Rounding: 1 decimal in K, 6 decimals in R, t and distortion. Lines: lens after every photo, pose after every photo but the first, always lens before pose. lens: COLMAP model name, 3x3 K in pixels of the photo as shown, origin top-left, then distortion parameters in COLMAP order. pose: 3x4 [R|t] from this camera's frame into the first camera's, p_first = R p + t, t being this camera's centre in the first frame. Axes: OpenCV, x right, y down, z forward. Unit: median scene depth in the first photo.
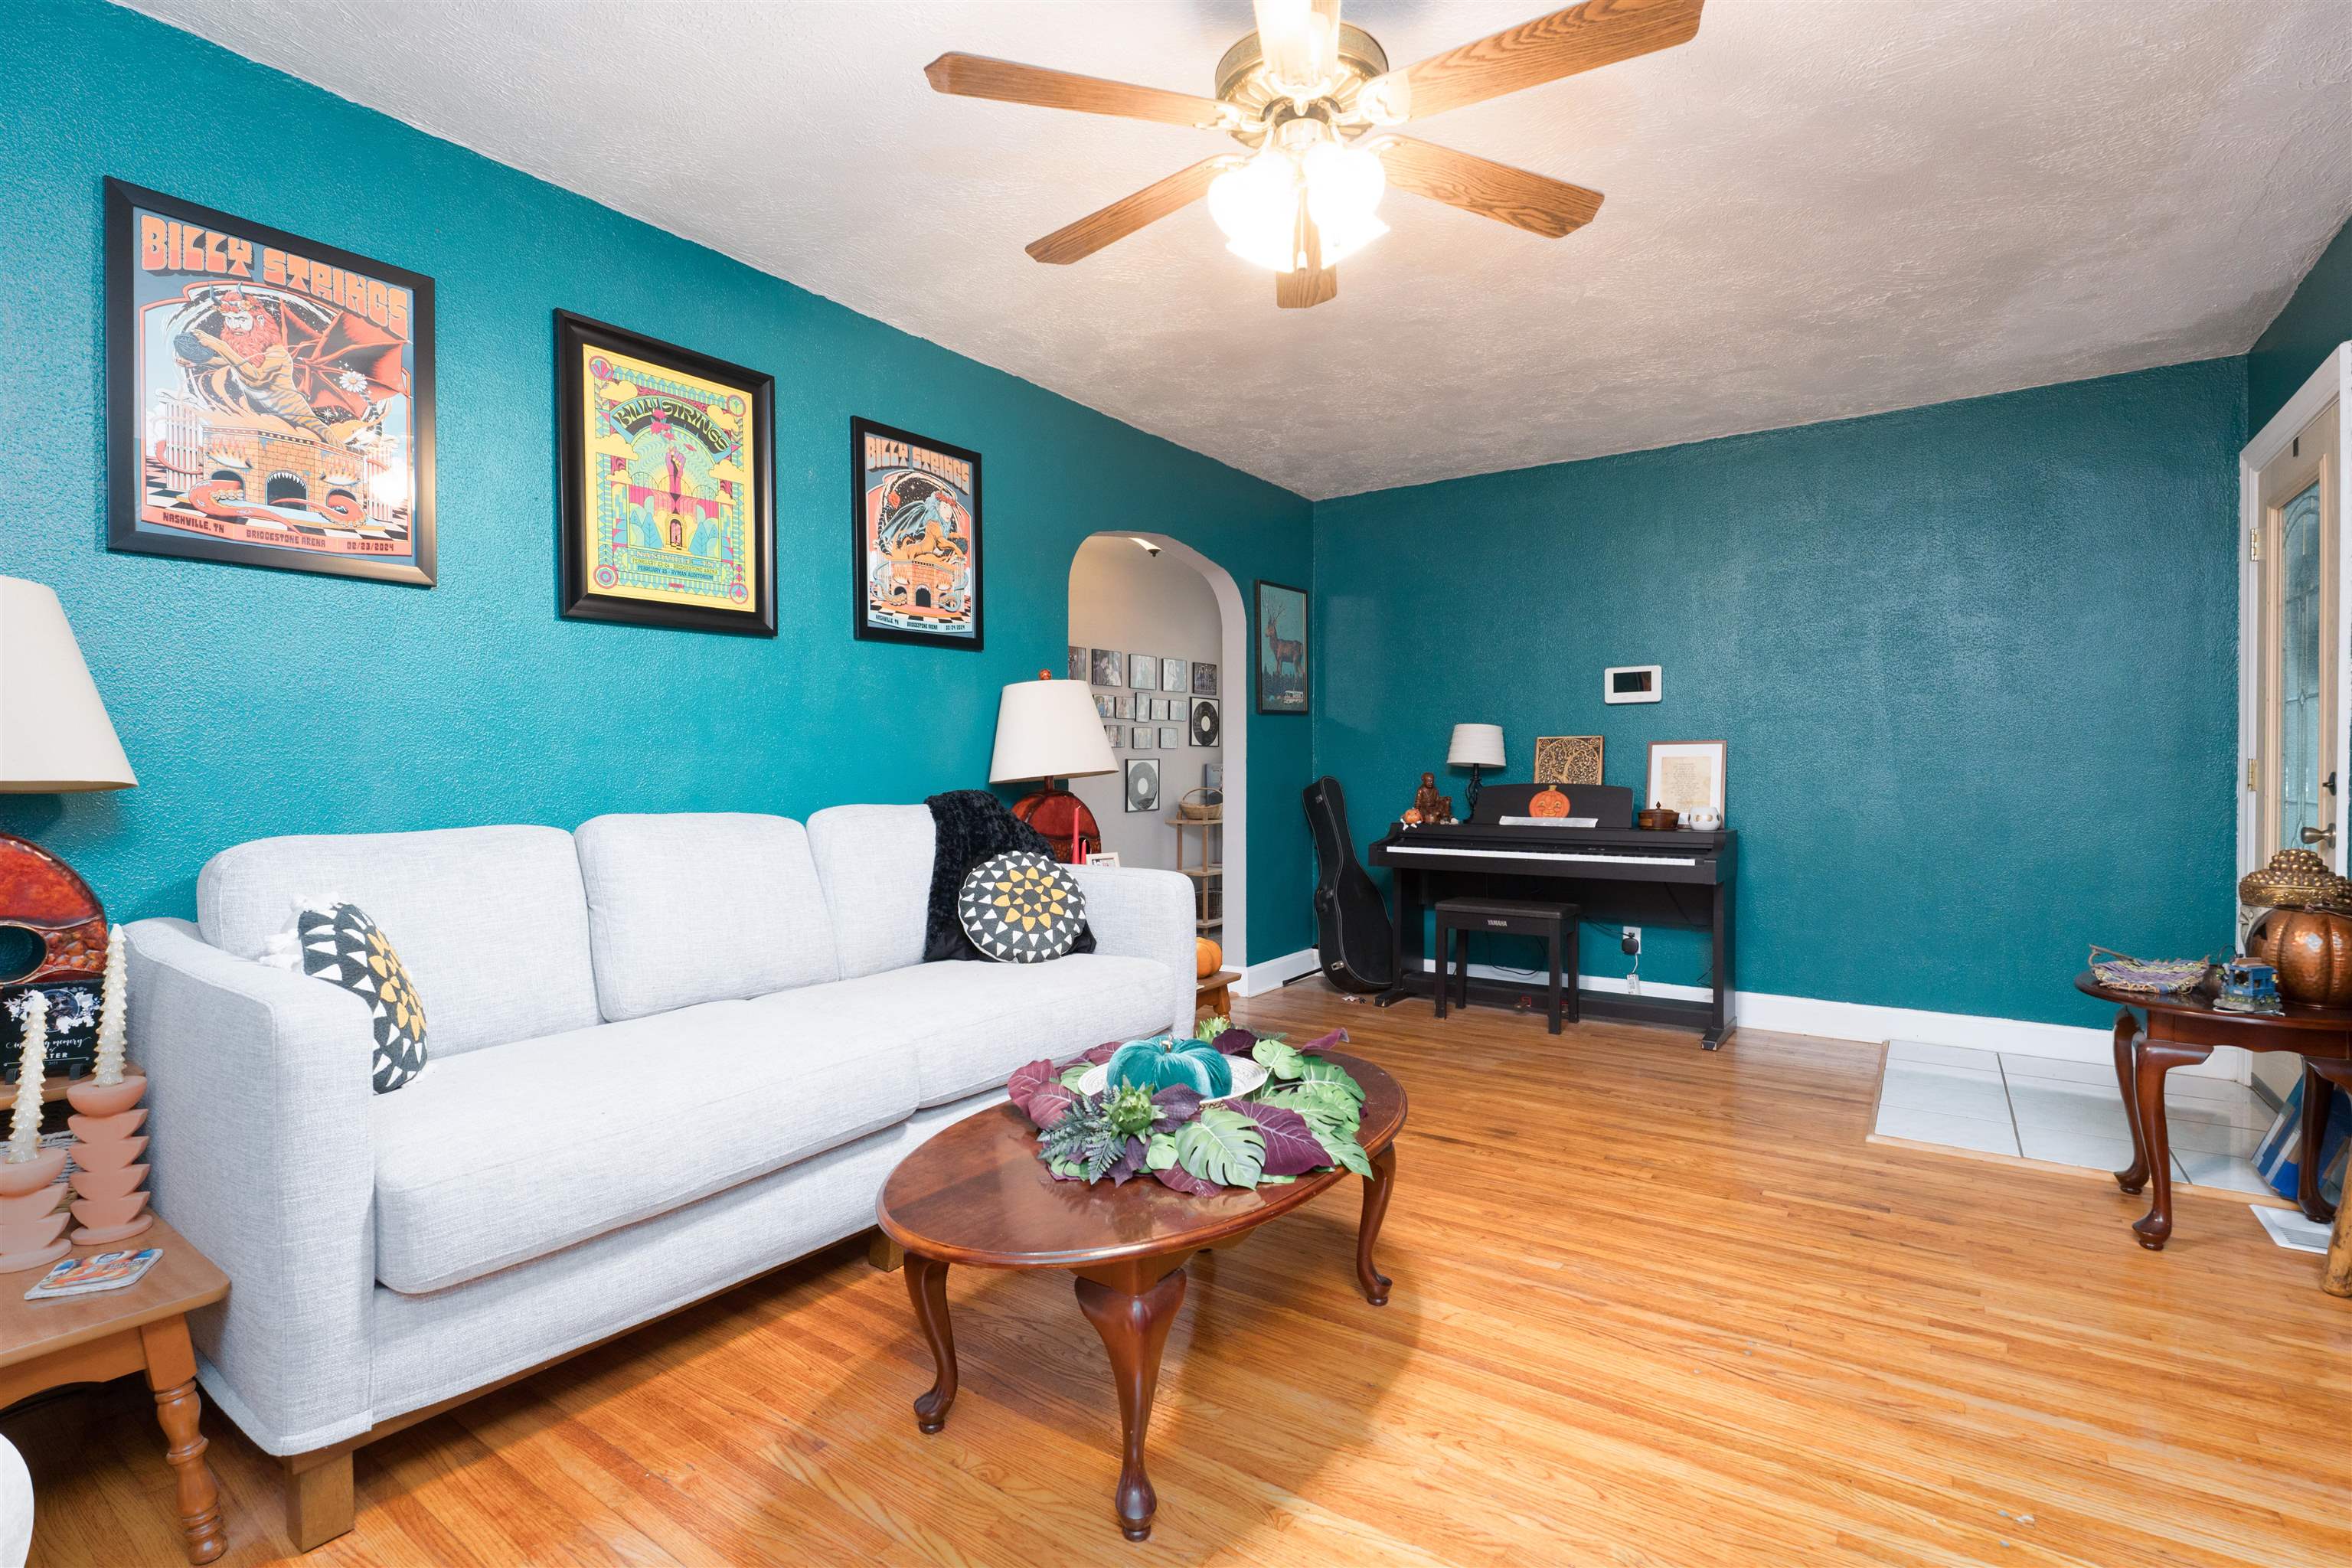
lens RADIAL K [[1055.4, 0, 1160.3], [0, 1055.4, 780.6], [0, 0, 1]] dist [0.001409, -0.002050]
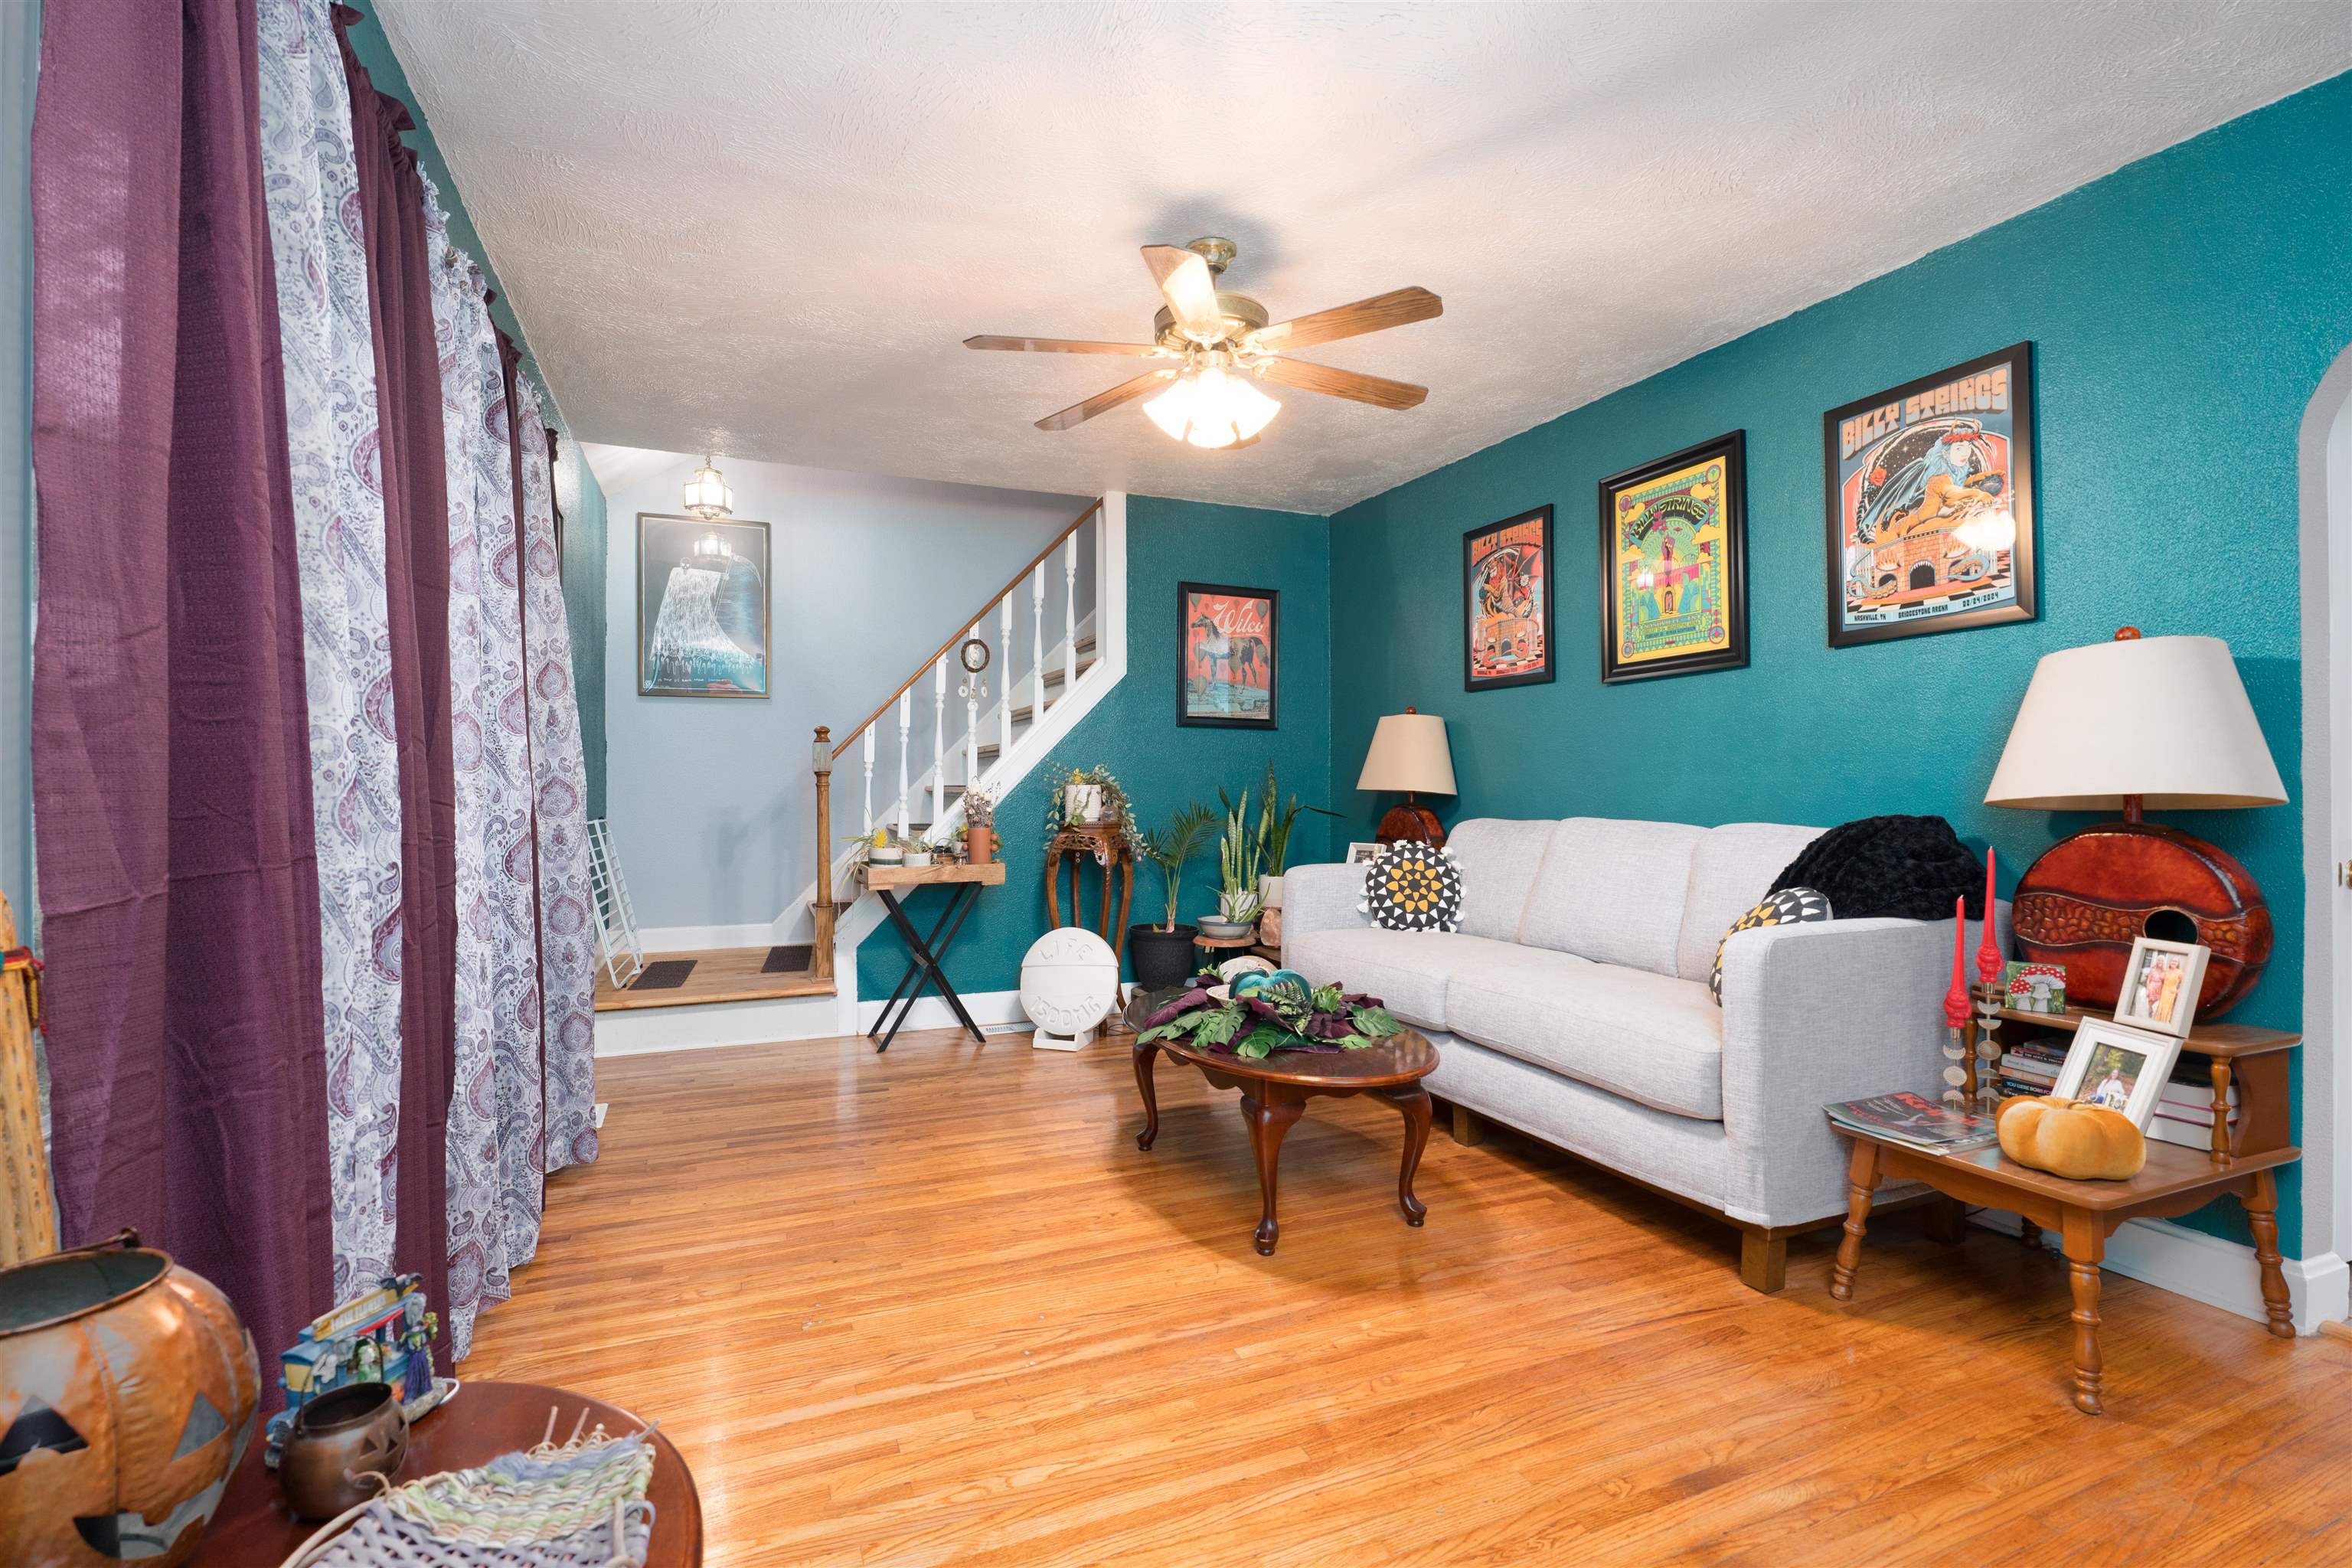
lens RADIAL K [[1055.4, 0, 1162.5], [0, 1055.4, 786.5], [0, 0, 1]] dist [0.001409, -0.002050]
pose [[-0.514444, 0.006357, -0.857500, 0.932205], [-0.008661, 0.999883, 0.012608, -0.021283], [0.857480, 0.013913, -0.514329, 1.111671]]
